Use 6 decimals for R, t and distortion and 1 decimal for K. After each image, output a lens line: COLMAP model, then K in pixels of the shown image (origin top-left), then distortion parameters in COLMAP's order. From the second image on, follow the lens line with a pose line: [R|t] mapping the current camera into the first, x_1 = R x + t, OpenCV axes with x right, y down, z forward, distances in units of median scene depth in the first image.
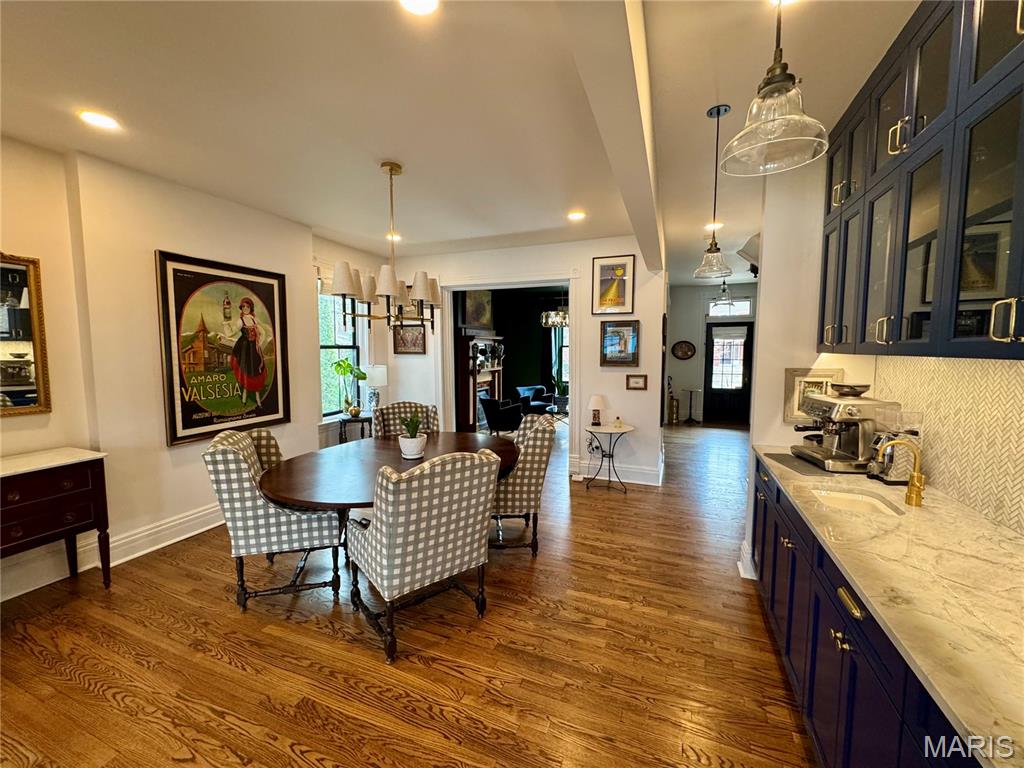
lens RADIAL K [[405.6, 0, 511.6], [0, 405.6, 381.1], [0, 0, 1]] dist [0.002524, -0.000458]
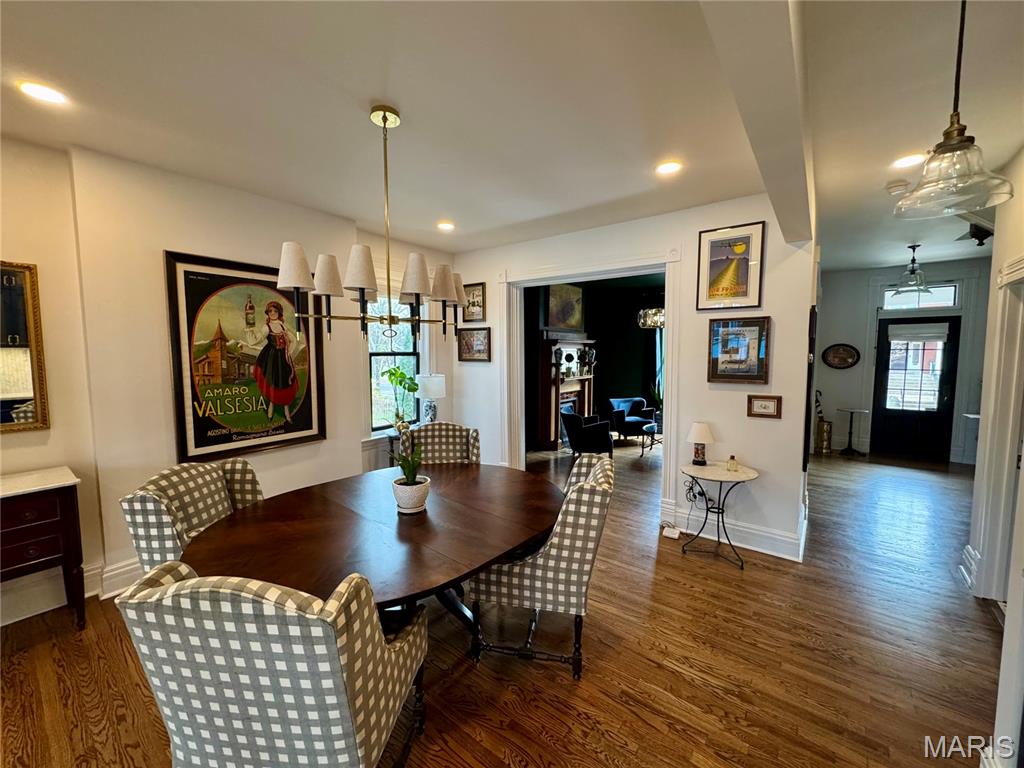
lens RADIAL K [[405.6, 0, 512.5], [0, 405.6, 382.5], [0, 0, 1]] dist [0.002524, -0.000458]
pose [[0.963167, 0.020362, -0.268132, 0.086185], [-0.020907, 0.999781, 0.000821, -0.032137], [0.268090, 0.004815, 0.963382, 0.236484]]
